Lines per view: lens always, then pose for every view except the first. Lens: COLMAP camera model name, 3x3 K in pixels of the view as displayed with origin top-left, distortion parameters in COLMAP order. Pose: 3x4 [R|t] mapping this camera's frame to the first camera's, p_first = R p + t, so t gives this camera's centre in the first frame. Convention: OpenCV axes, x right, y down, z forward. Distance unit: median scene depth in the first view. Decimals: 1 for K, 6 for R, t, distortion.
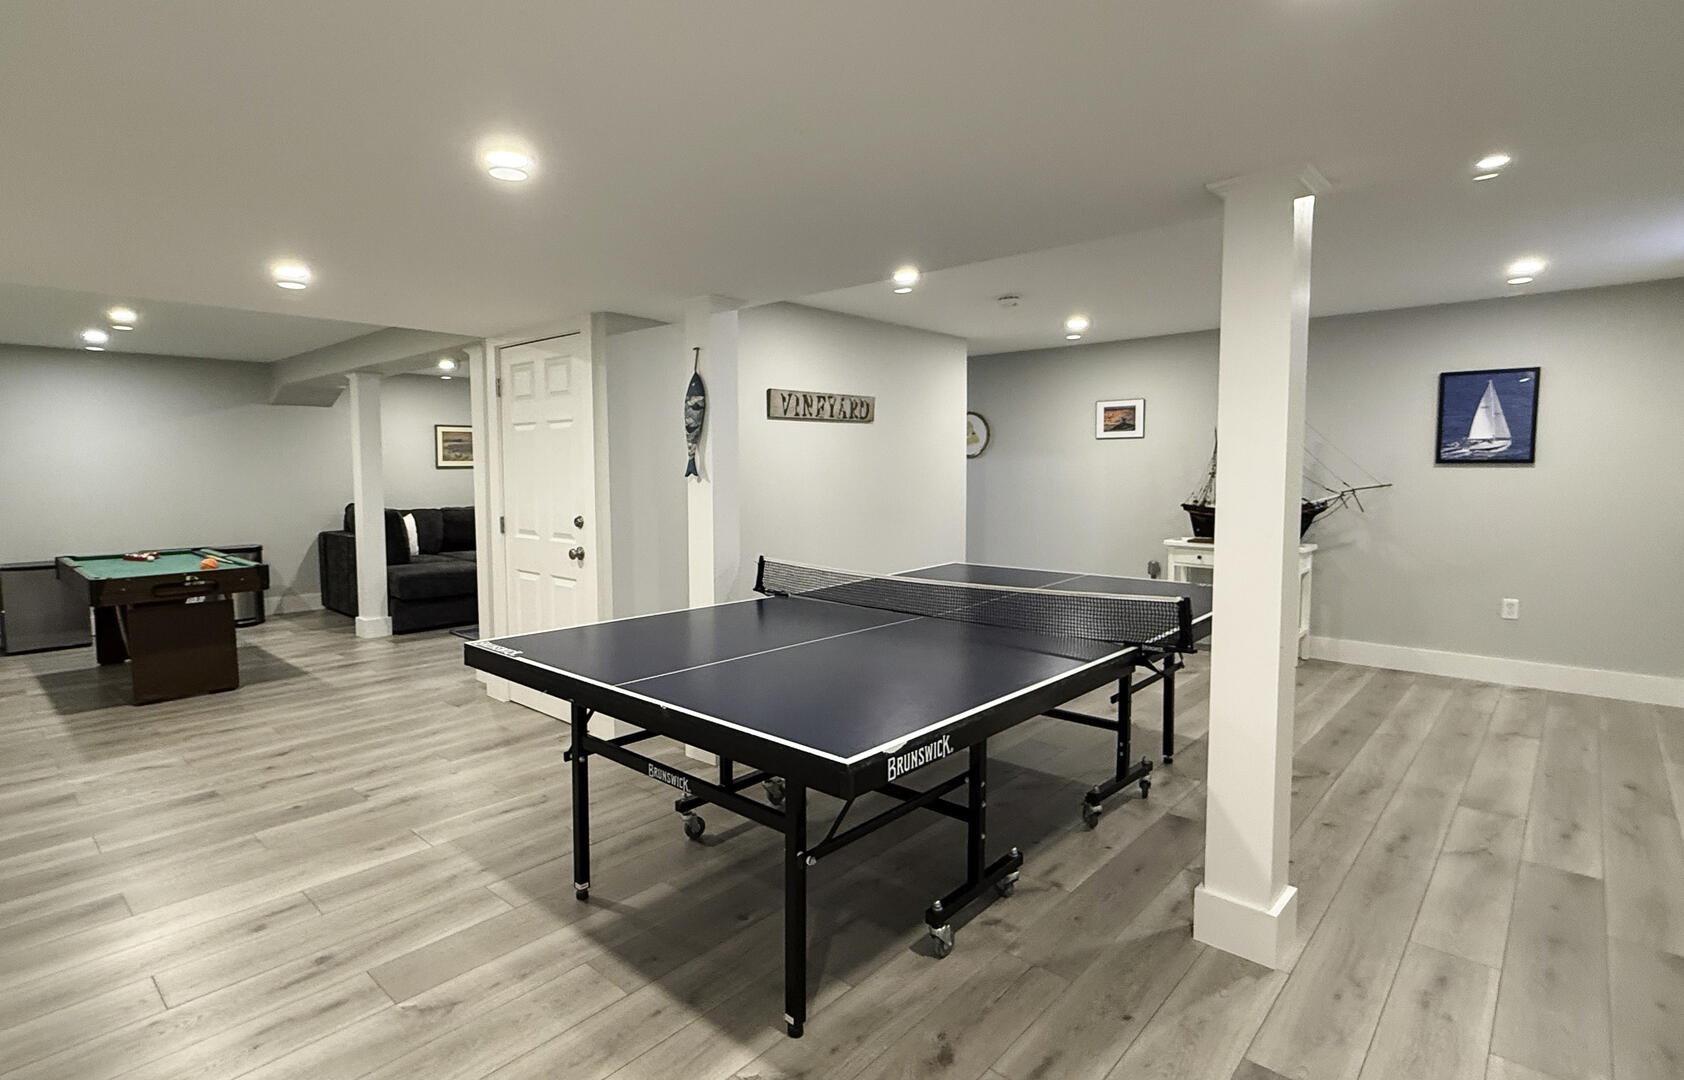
lens RADIAL K [[835.1, 0, 836.7], [0, 835.1, 544.2], [0, 0, 1]] dist [-0.003694, -0.000142]
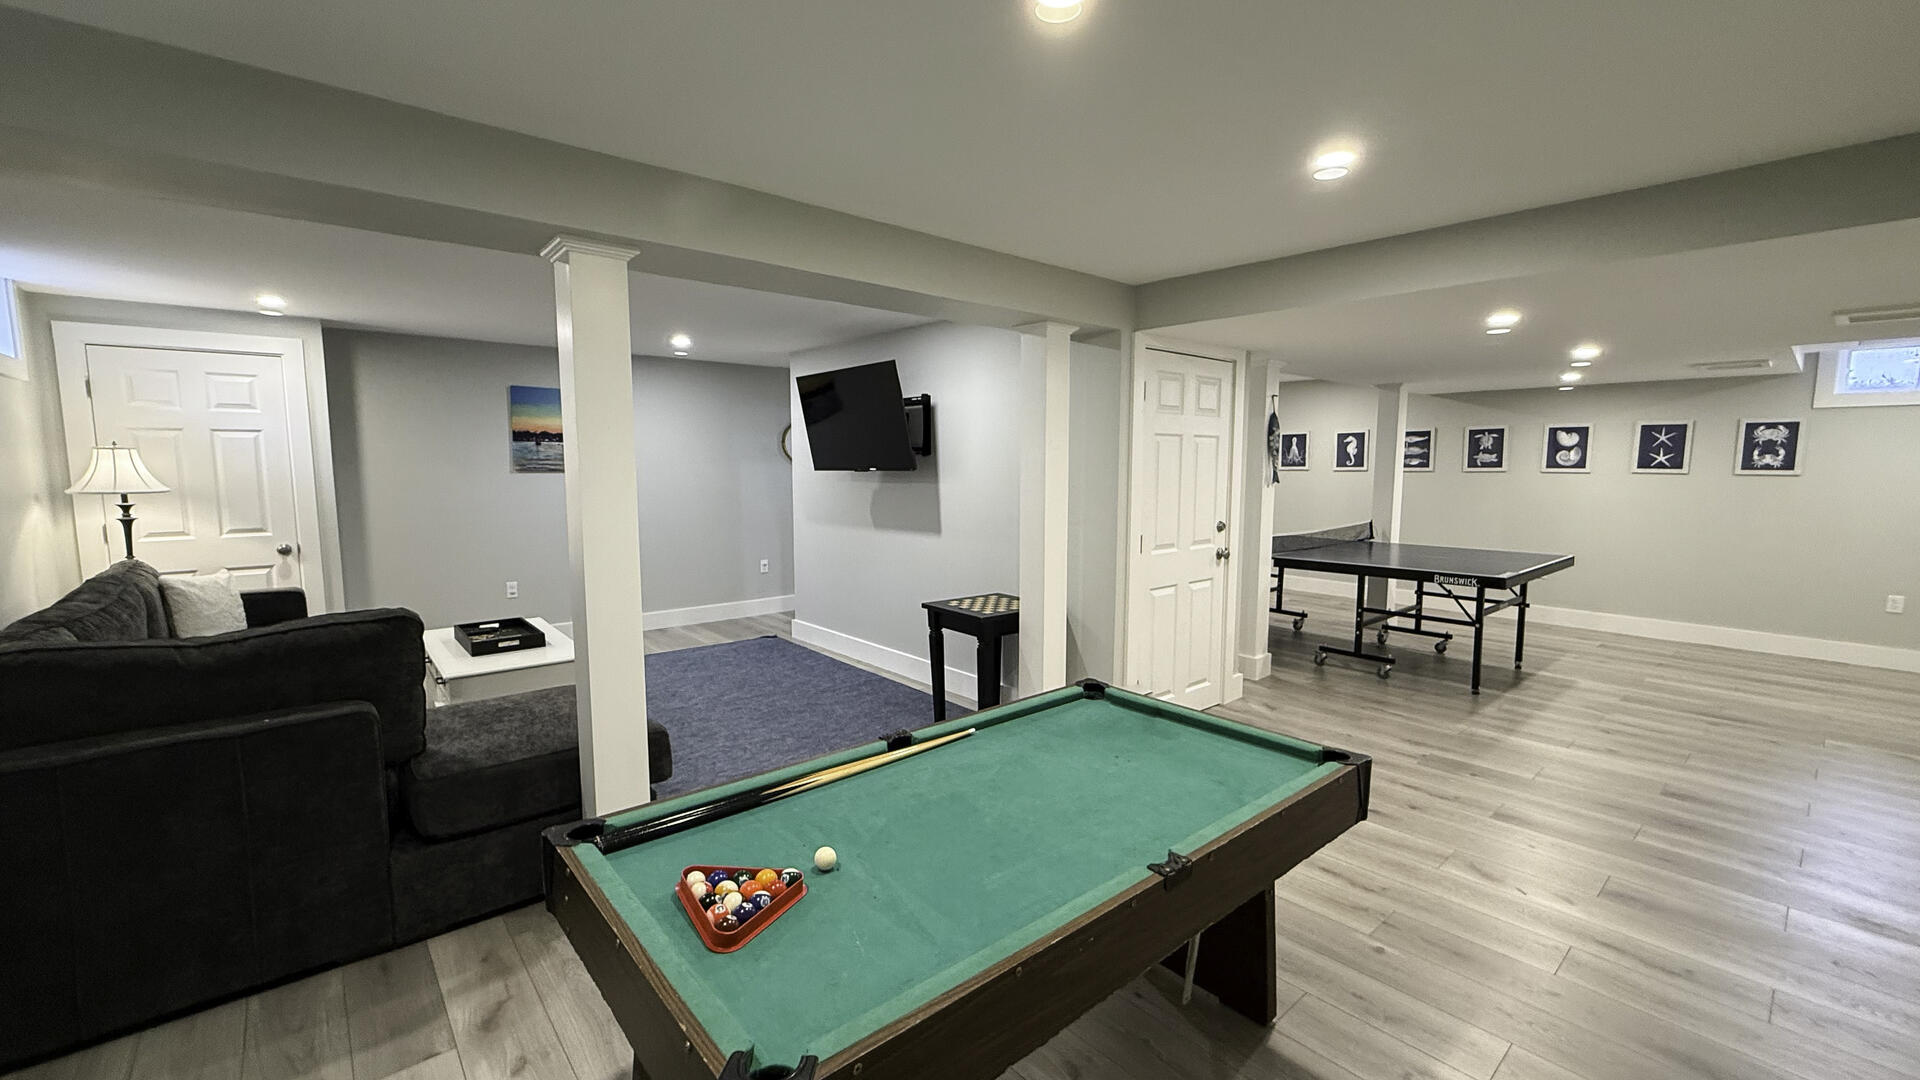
lens RADIAL K [[775.9, 0, 955.3], [0, 775.9, 536.1], [0, 0, 1]] dist [-0.003557, 0.001867]
pose [[0.126313, -0.095091, 0.987422, -1.406386], [0.091954, 0.992232, 0.083791, -0.135996], [-0.987719, 0.080214, 0.134076, 1.220959]]
